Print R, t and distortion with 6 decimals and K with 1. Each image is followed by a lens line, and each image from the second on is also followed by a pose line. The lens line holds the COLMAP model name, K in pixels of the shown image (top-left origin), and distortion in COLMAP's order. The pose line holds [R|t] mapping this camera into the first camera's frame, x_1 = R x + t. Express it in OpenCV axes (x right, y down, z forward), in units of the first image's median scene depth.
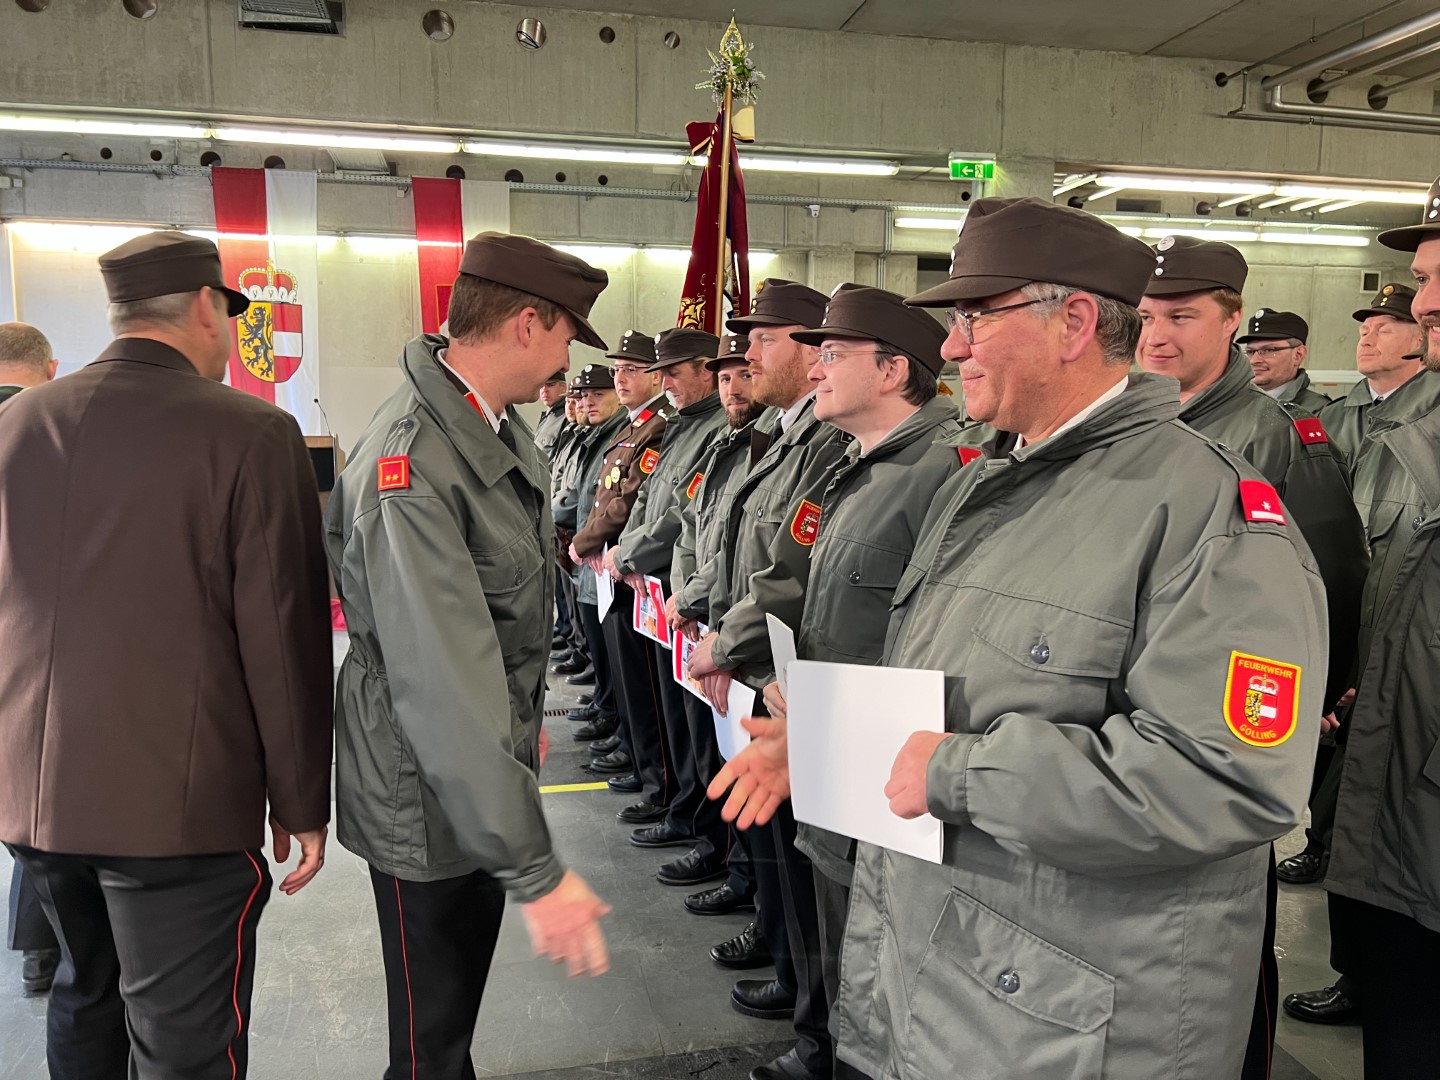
lens RADIAL K [[1088.8, 0, 724.9], [0, 1088.8, 543.8], [0, 0, 1]] dist [0.060905, -0.075367]
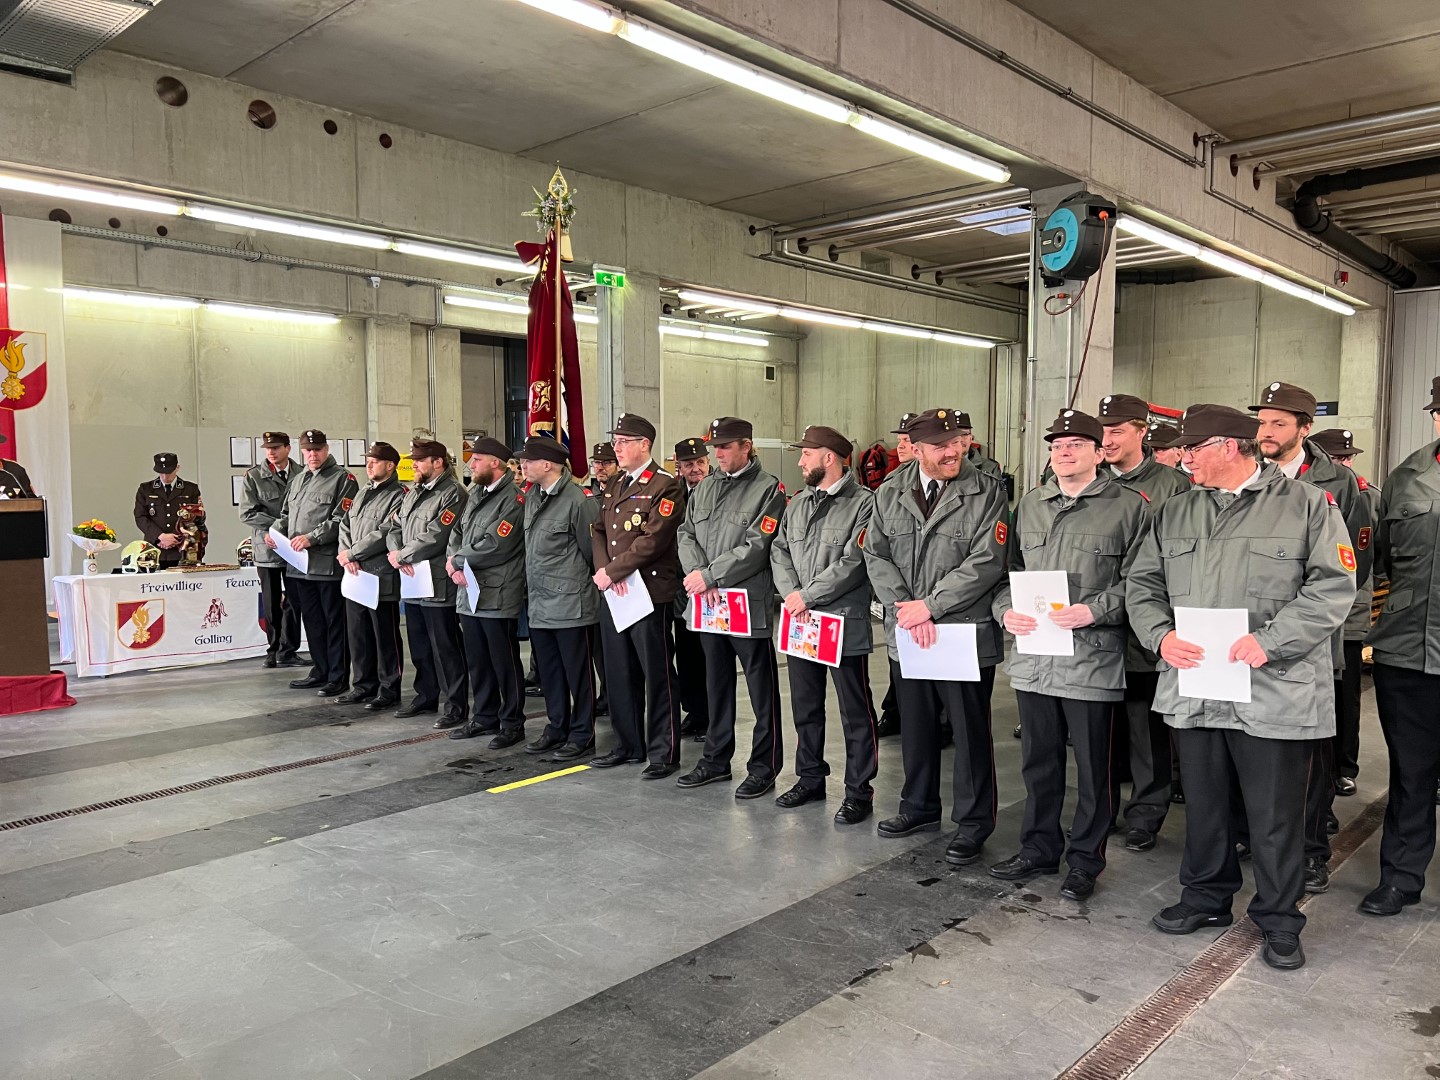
lens RADIAL K [[1072.1, 0, 718.5], [0, 1072.1, 547.2], [0, 0, 1]] dist [0.041783, -0.045780]
pose [[0.828009, -0.042429, 0.559108, -0.328944], [0.067408, 0.997433, -0.024136, 0.002610], [-0.556649, 0.057673, 0.828744, -0.061180]]
